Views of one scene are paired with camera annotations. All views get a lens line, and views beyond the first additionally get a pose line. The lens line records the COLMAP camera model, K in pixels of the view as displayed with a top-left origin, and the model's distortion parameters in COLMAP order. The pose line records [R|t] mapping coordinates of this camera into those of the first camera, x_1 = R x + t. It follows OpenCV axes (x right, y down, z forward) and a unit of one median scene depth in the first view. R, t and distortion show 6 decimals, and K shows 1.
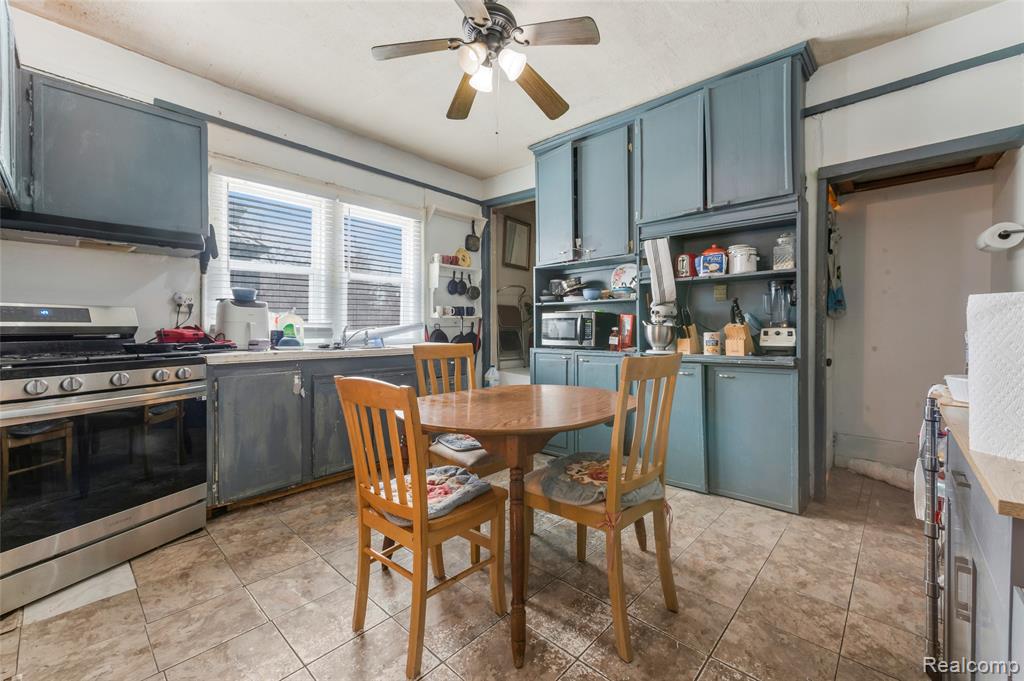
lens RADIAL K [[410.5, 0, 511.6], [0, 410.5, 330.9], [0, 0, 1]] dist [0.001712, 0.000027]
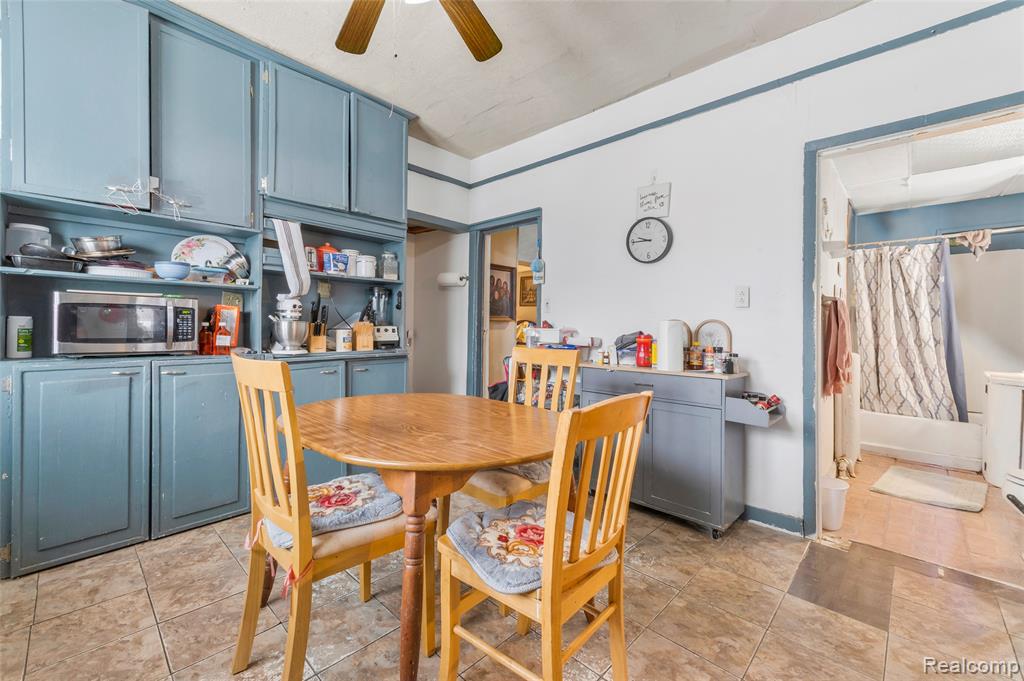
lens RADIAL K [[410.5, 0, 511.6], [0, 410.5, 330.9], [0, 0, 1]] dist [0.001712, 0.000027]
pose [[0.011062, -0.003230, 0.999934, -0.508360], [-0.003648, 0.999988, 0.003271, 0.001959], [-0.999932, -0.003684, 0.011050, 0.523297]]
